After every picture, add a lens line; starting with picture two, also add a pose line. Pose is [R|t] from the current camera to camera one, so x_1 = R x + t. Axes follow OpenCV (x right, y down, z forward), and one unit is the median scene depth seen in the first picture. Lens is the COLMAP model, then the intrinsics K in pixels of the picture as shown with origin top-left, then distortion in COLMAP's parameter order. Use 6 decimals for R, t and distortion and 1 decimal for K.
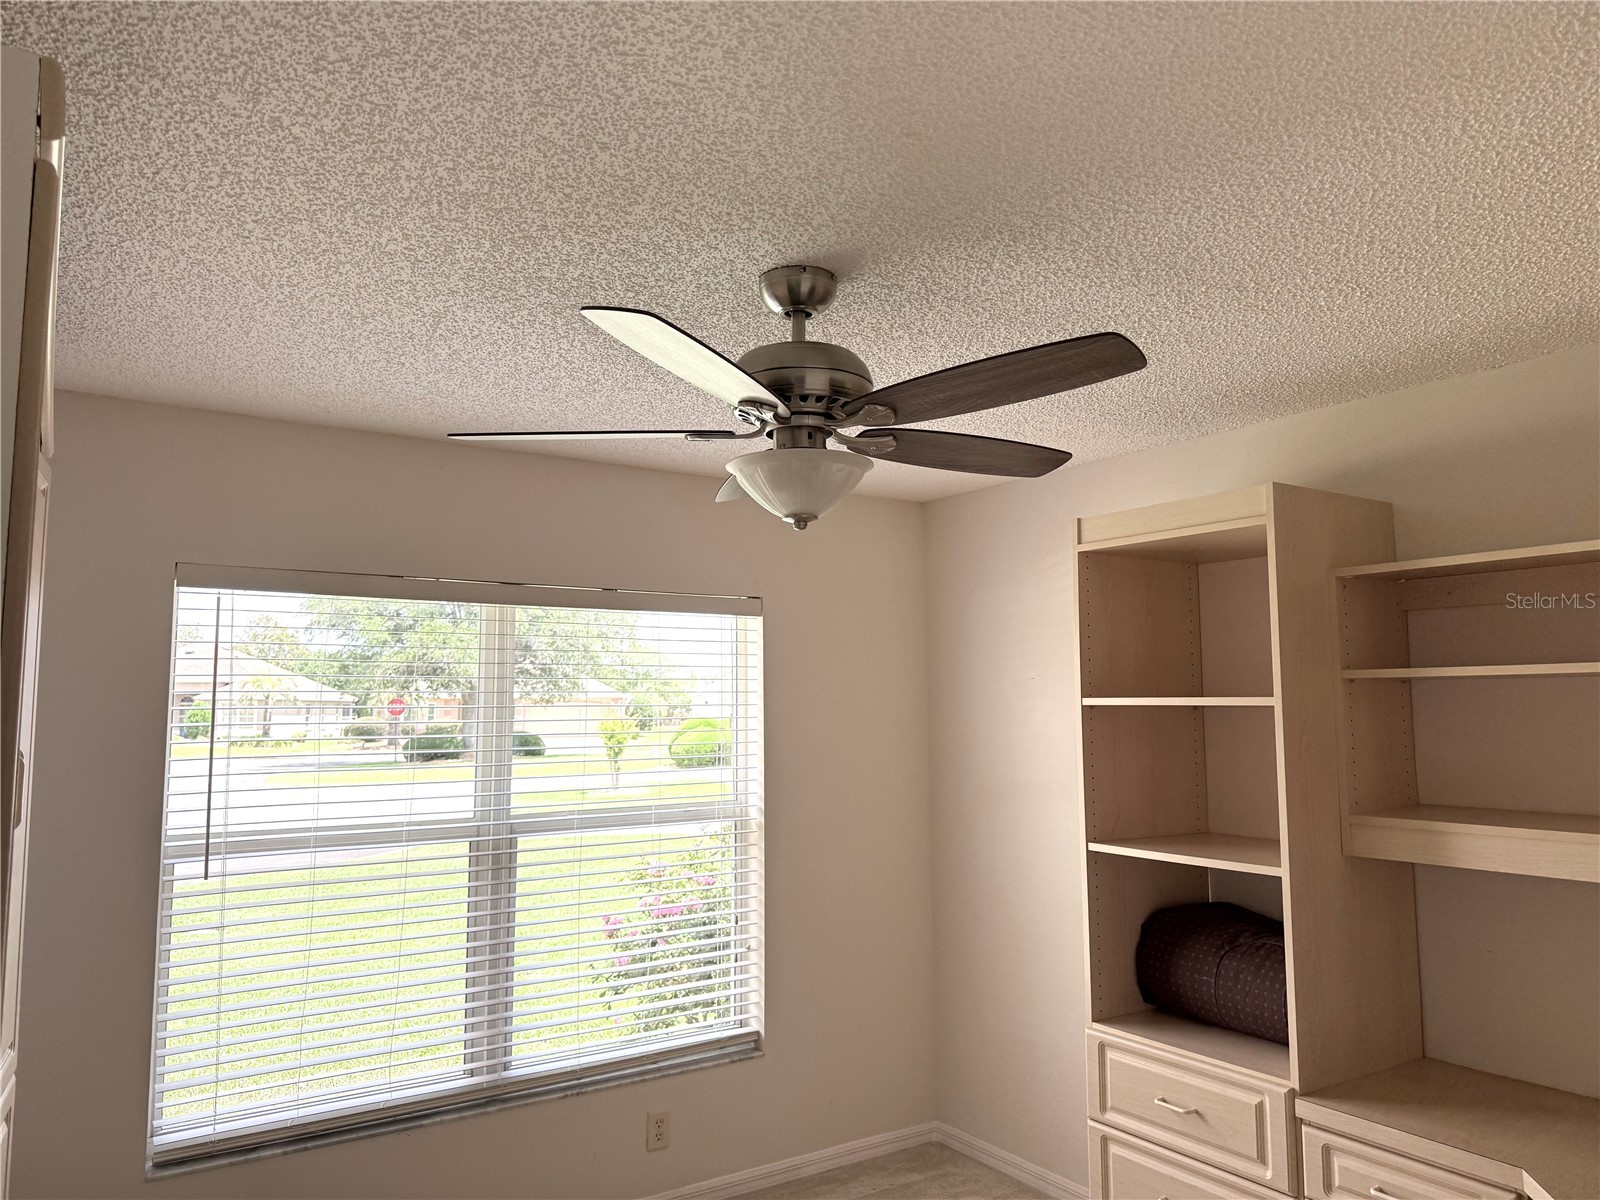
lens RADIAL K [[1123.2, 0, 777.0], [0, 1123.2, 605.5], [0, 0, 1]] dist [0.056752, -0.051757]
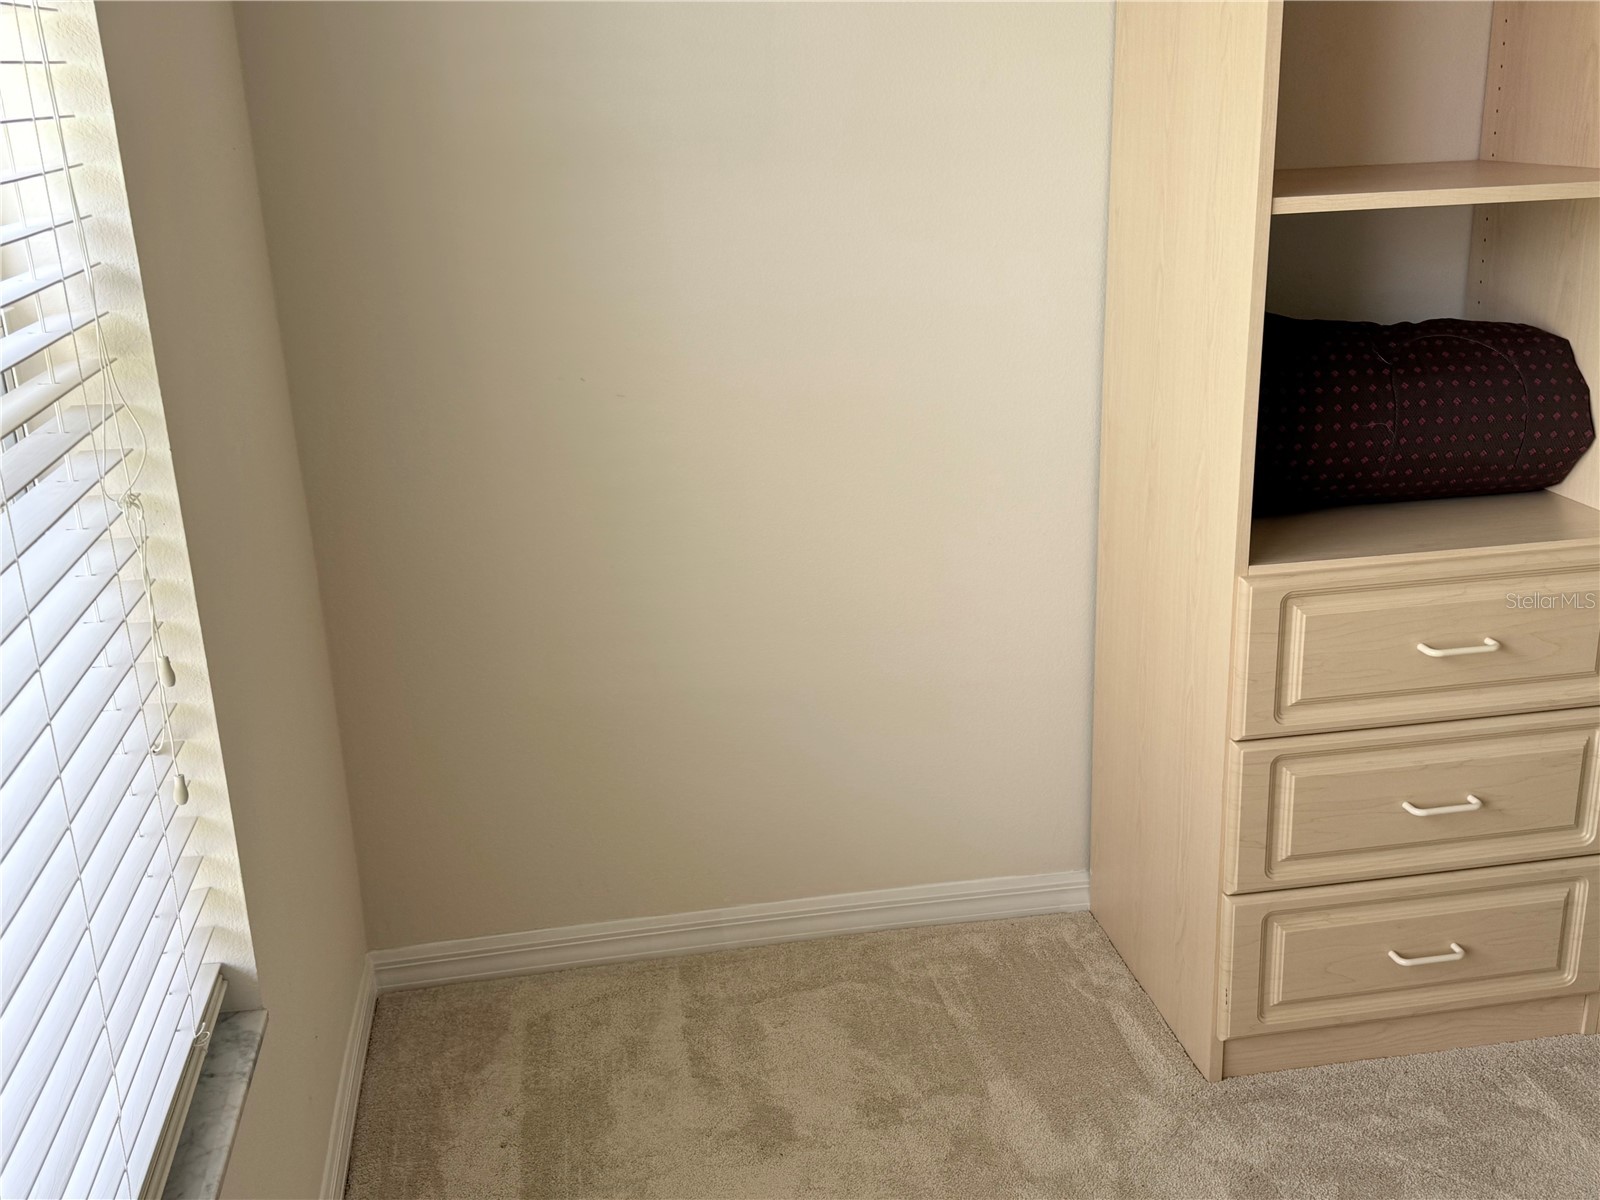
lens RADIAL K [[1609.9, 0, 800.0], [0, 1609.9, 600.0], [0, 0, 1]] dist [0.012482, -0.016810]
pose [[0.391864, -0.297202, 0.870697, -0.426416], [-0.054463, 0.937233, 0.344425, 0.149992], [-0.918410, -0.182388, 0.351081, 0.944281]]
